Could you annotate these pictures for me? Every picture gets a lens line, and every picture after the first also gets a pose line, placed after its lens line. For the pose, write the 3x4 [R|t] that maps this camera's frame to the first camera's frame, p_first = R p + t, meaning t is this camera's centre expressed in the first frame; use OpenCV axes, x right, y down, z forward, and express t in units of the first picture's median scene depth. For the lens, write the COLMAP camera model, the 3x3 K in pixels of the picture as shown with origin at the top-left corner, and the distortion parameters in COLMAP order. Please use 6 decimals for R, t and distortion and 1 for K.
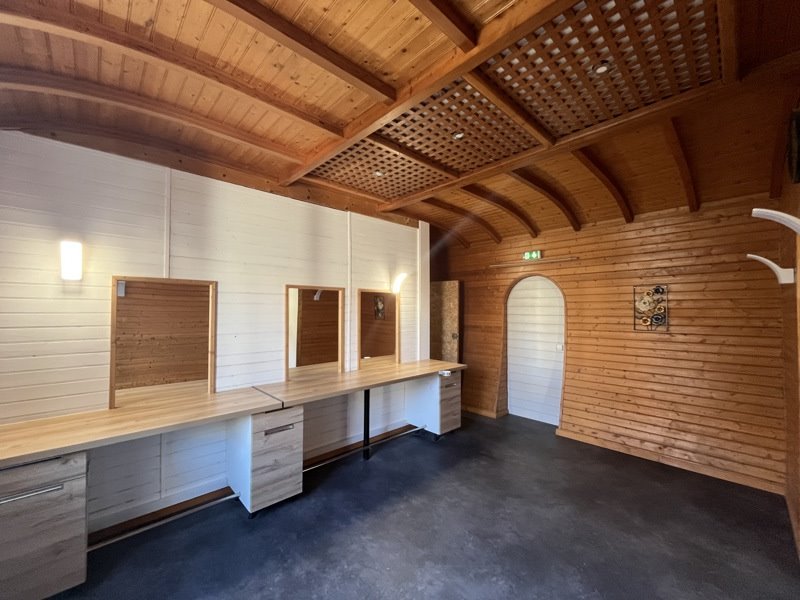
lens RADIAL K [[324.1, 0, 400.0], [0, 324.1, 300.0], [0, 0, 1]] dist [0.001228, 0.000112]
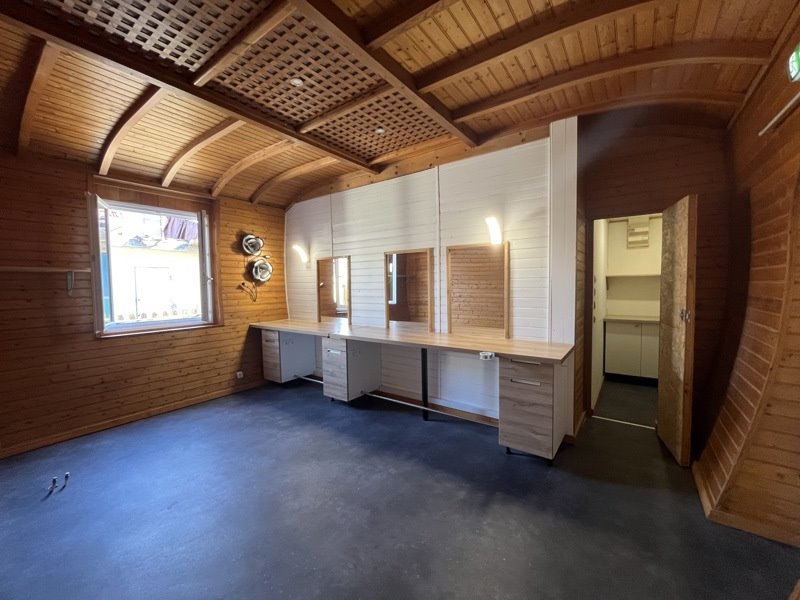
lens RADIAL K [[324.1, 0, 400.0], [0, 324.1, 300.0], [0, 0, 1]] dist [0.001228, 0.000112]
pose [[0.183684, 0.039492, -0.982192, 0.860770], [0.039277, 0.998100, 0.047477, 0.076754], [0.982200, -0.047298, 0.181784, 0.780706]]
